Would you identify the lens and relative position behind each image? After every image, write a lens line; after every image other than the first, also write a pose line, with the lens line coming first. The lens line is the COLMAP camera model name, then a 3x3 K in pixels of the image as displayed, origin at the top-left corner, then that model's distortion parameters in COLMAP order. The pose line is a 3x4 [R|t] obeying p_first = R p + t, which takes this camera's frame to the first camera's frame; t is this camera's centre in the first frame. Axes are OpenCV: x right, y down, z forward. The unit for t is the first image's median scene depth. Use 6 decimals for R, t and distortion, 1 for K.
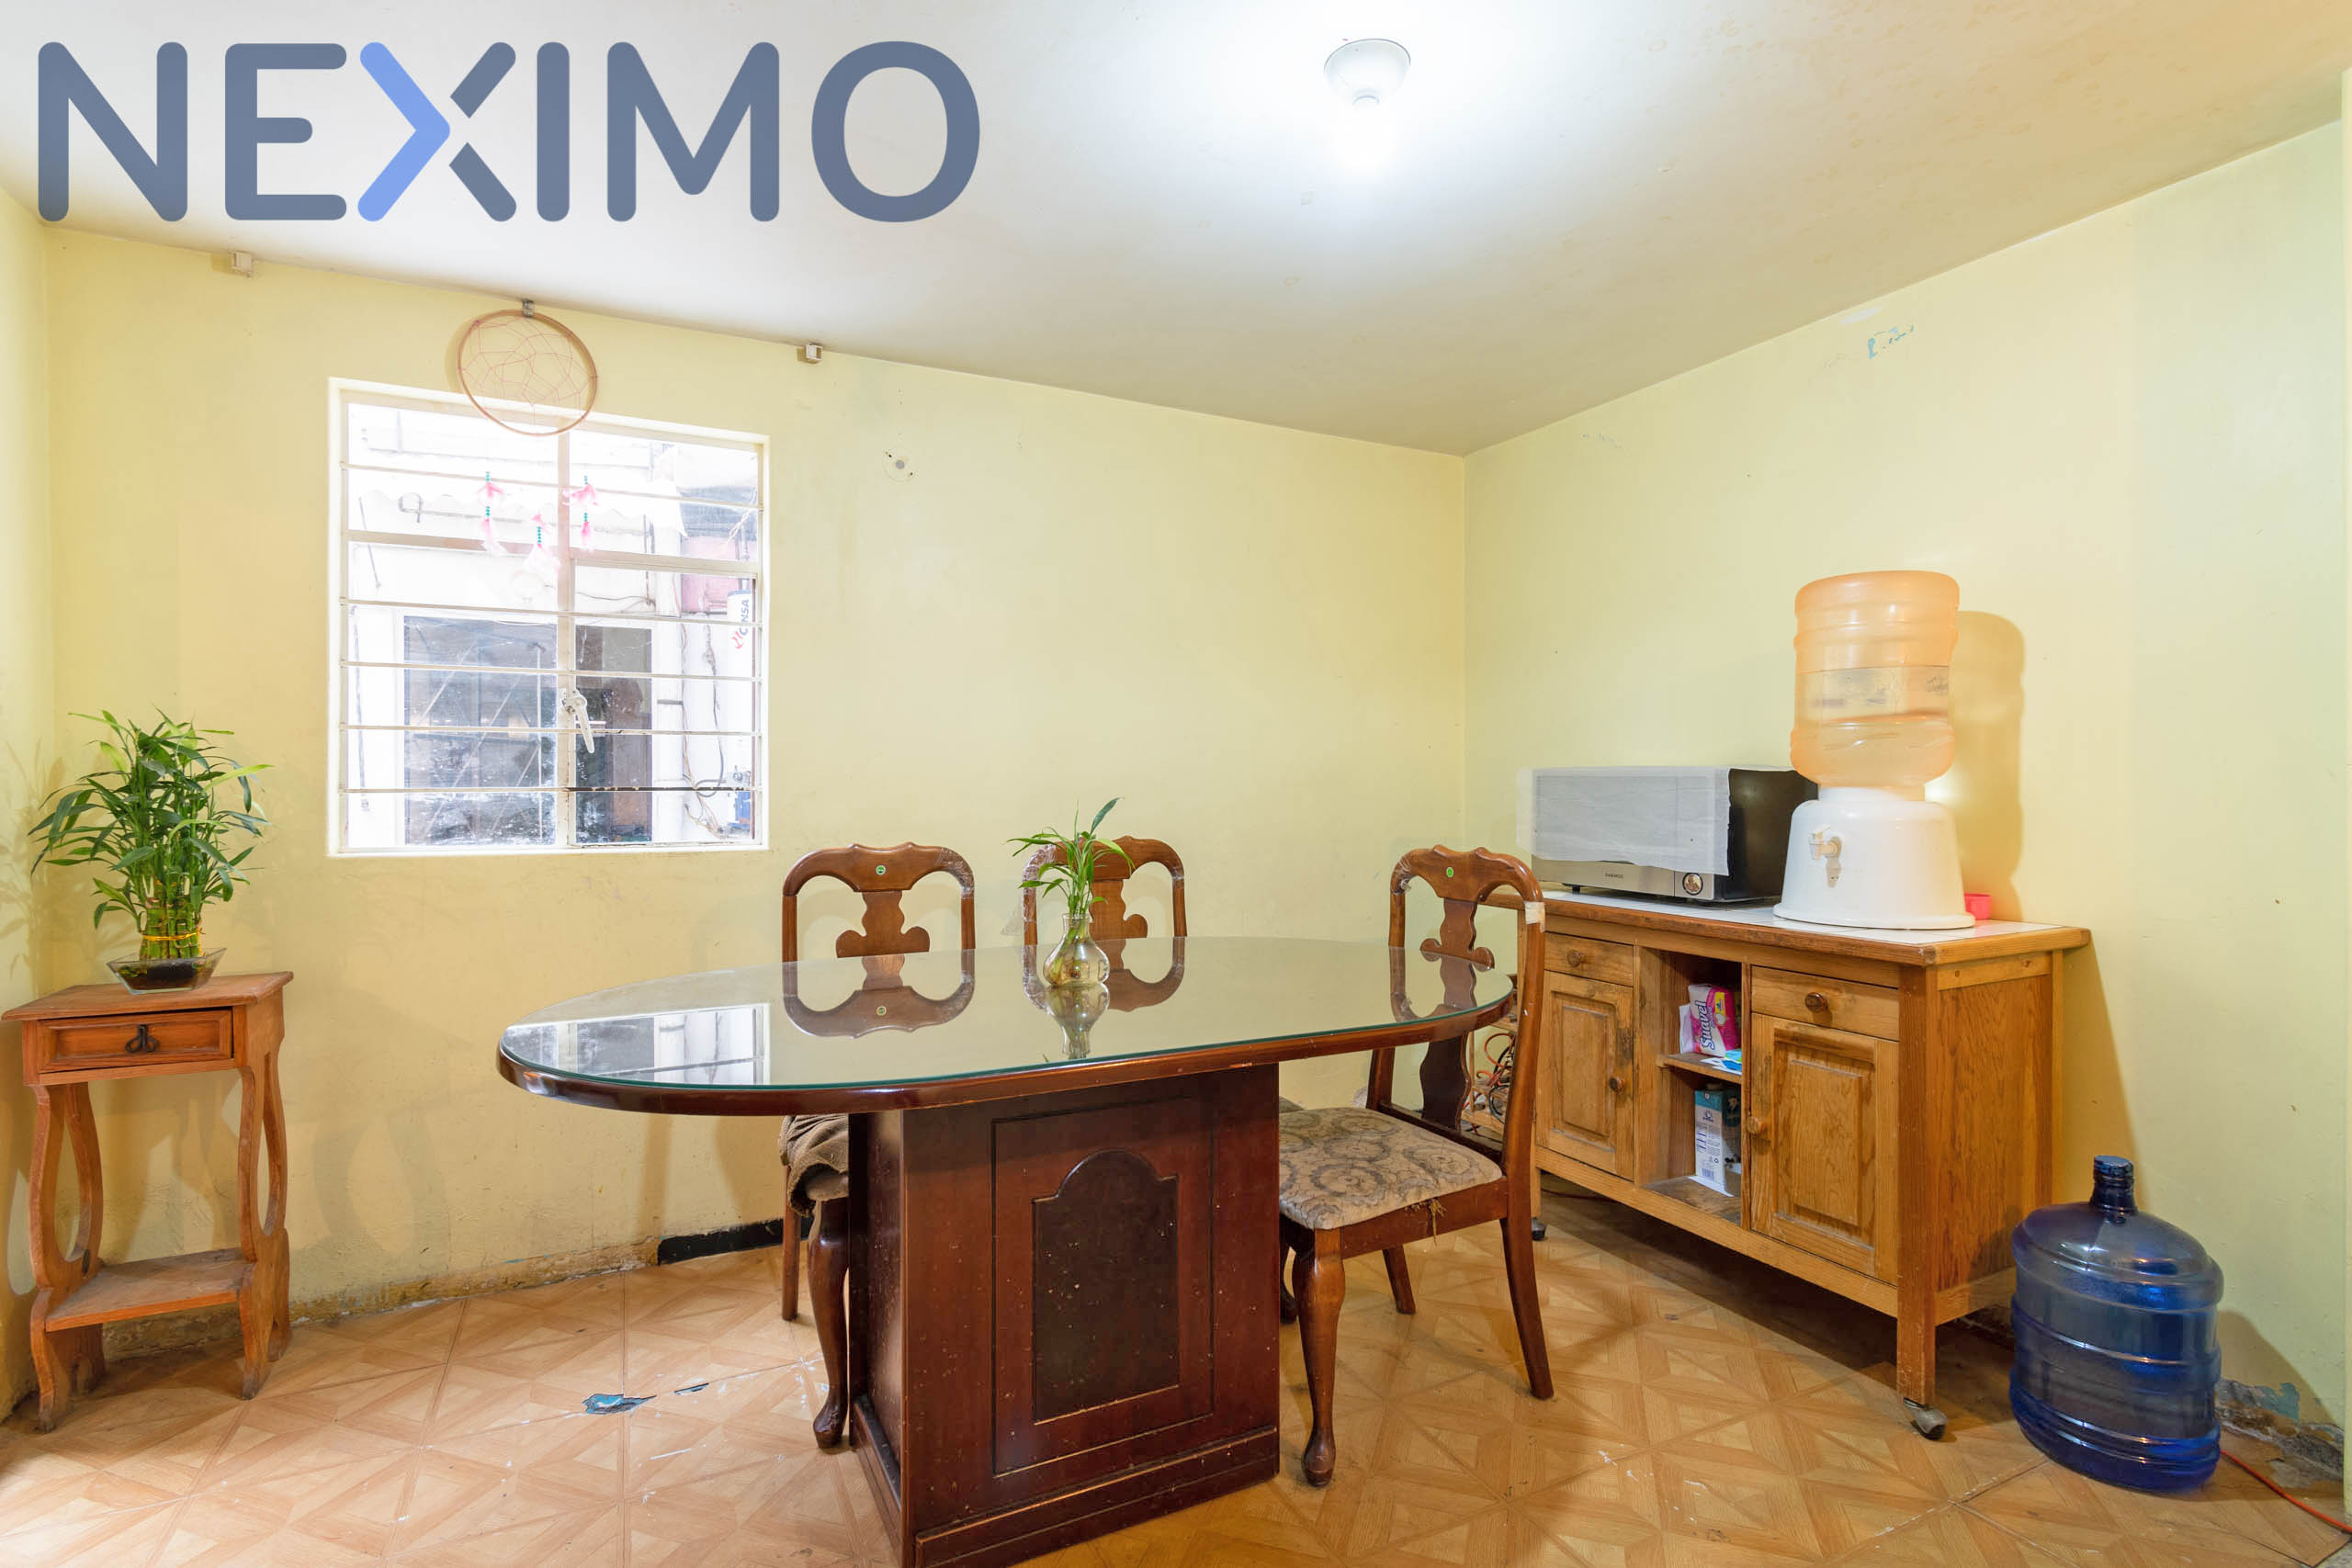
lens RADIAL K [[1139.0, 0, 1186.9], [0, 1139.0, 793.0], [0, 0, 1]] dist [-0.002917, -0.002476]
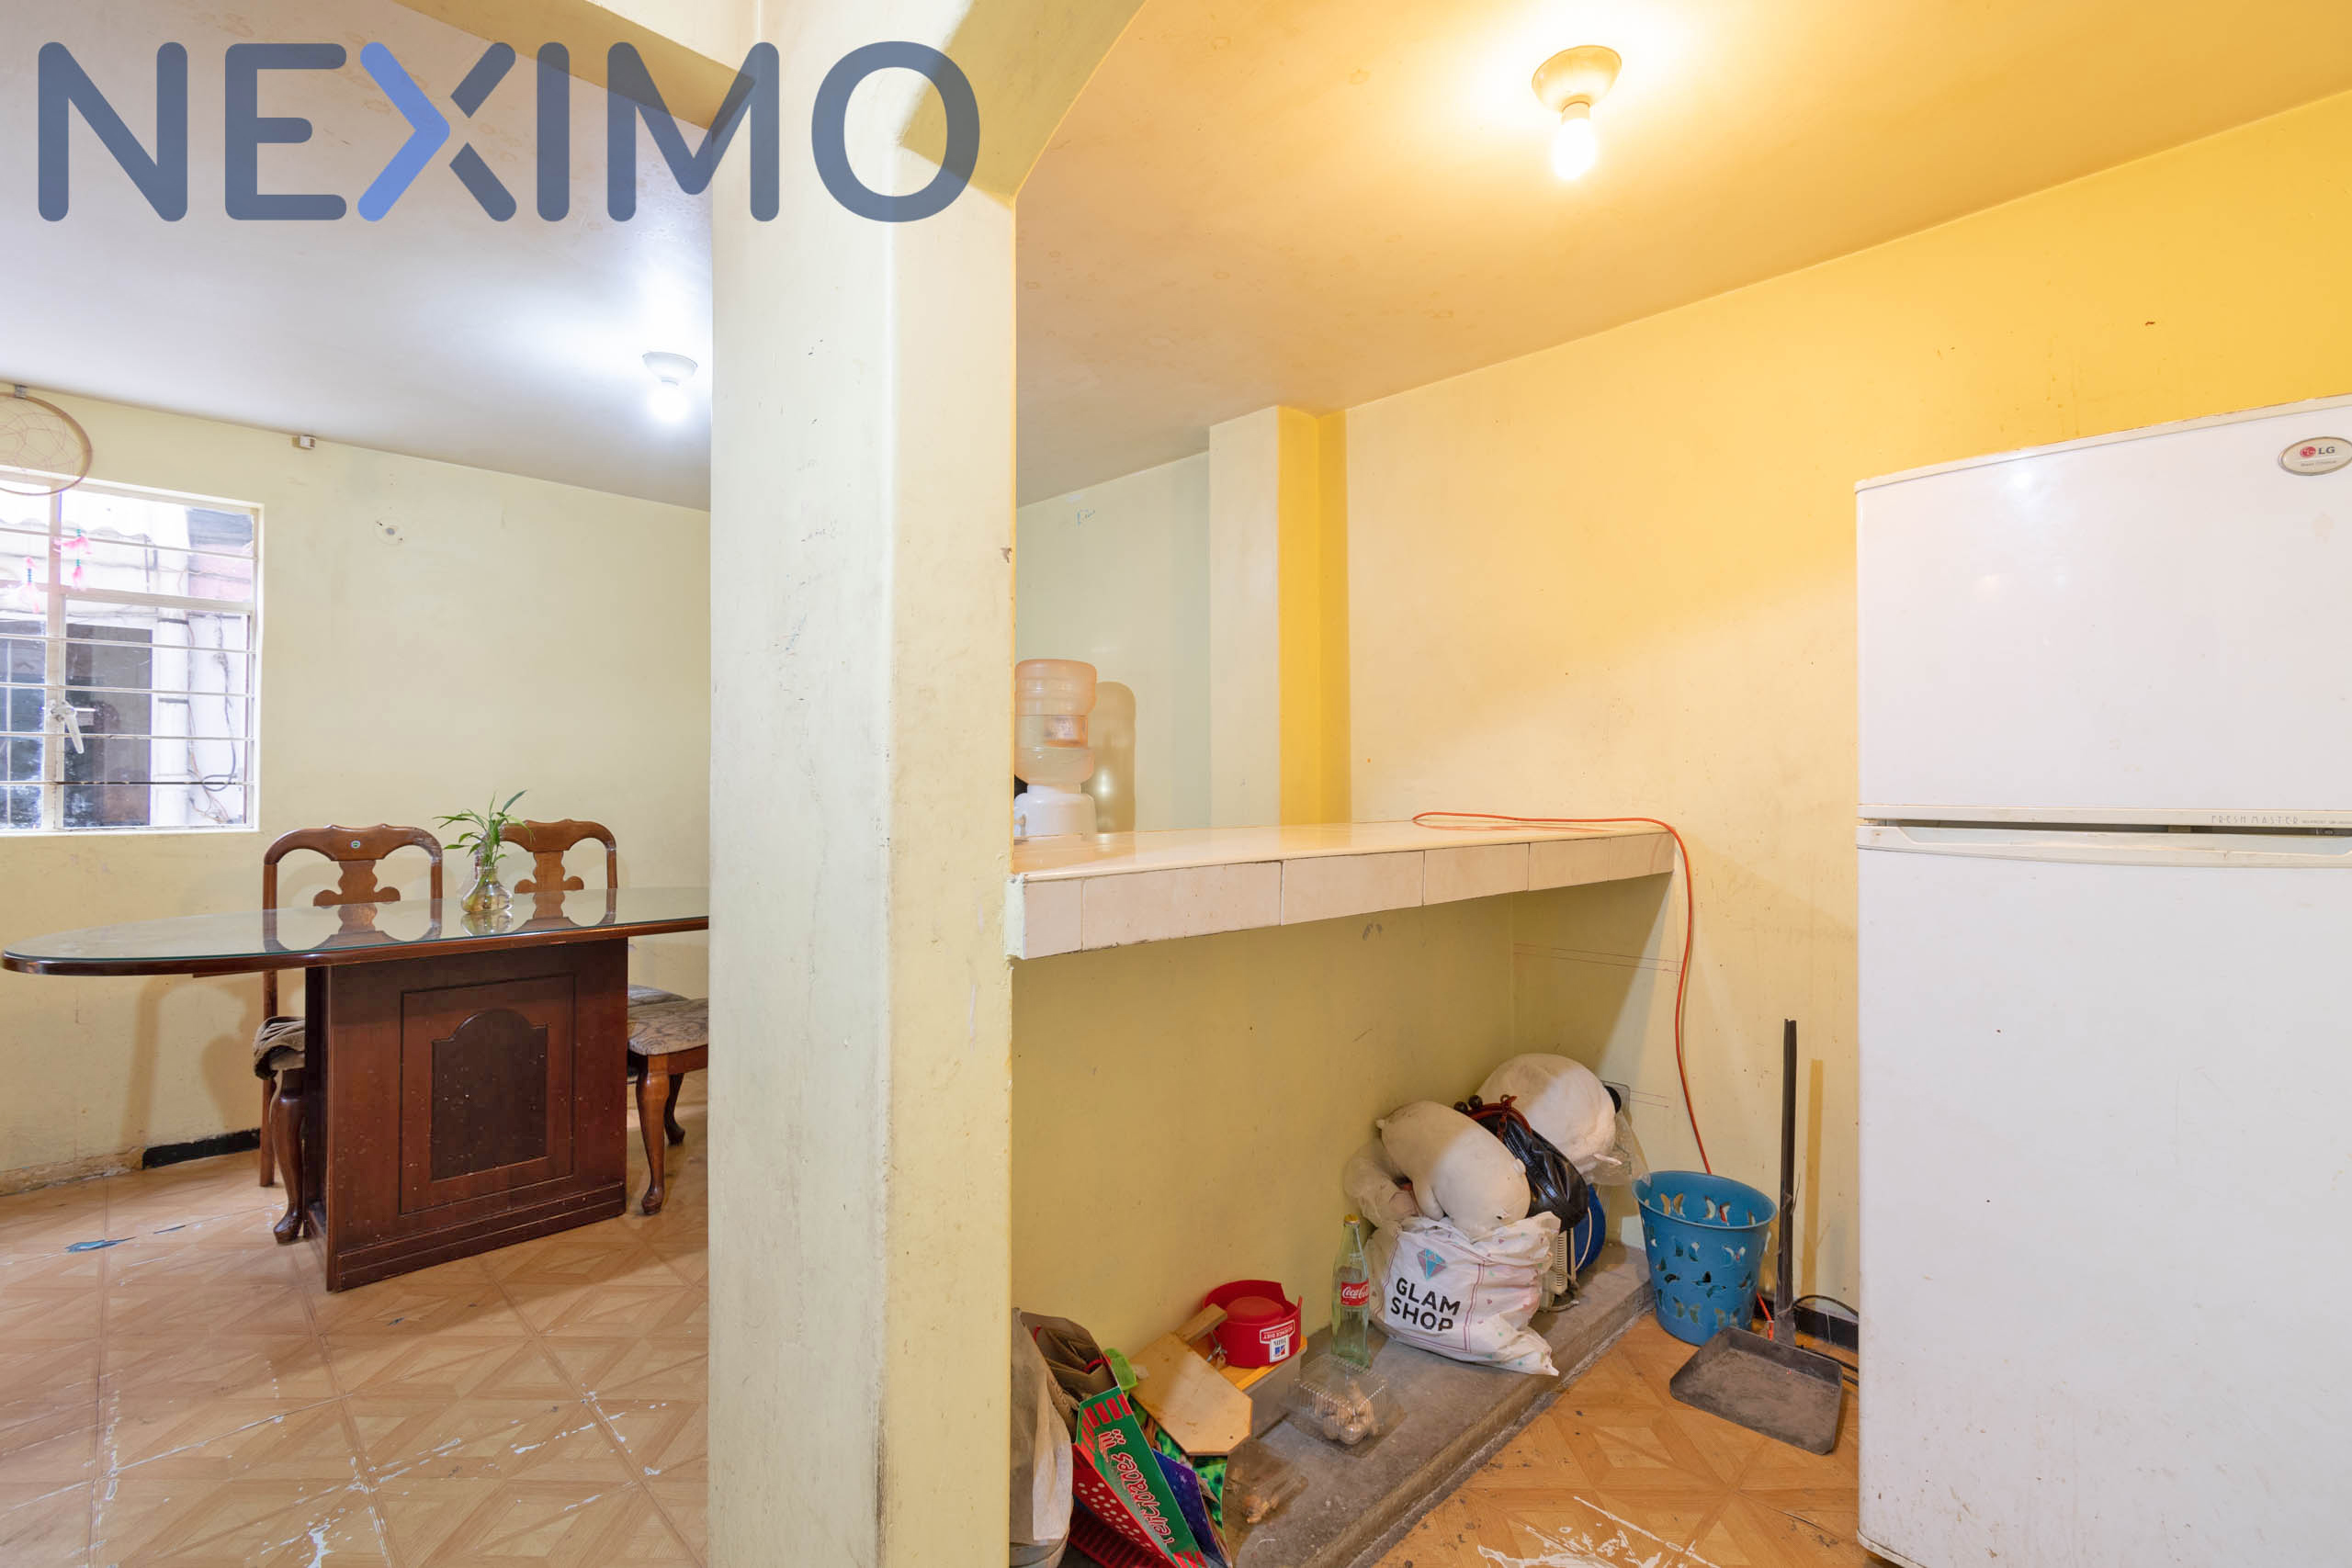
lens RADIAL K [[1047.9, 0, 1170.6], [0, 1047.9, 779.3], [0, 0, 1]] dist [-0.000512, -0.000937]
pose [[0.946798, 0.006379, 0.321764, 0.238575], [-0.002271, 0.999911, -0.013140, 0.005200], [-0.321819, 0.011711, 0.946729, -0.469378]]
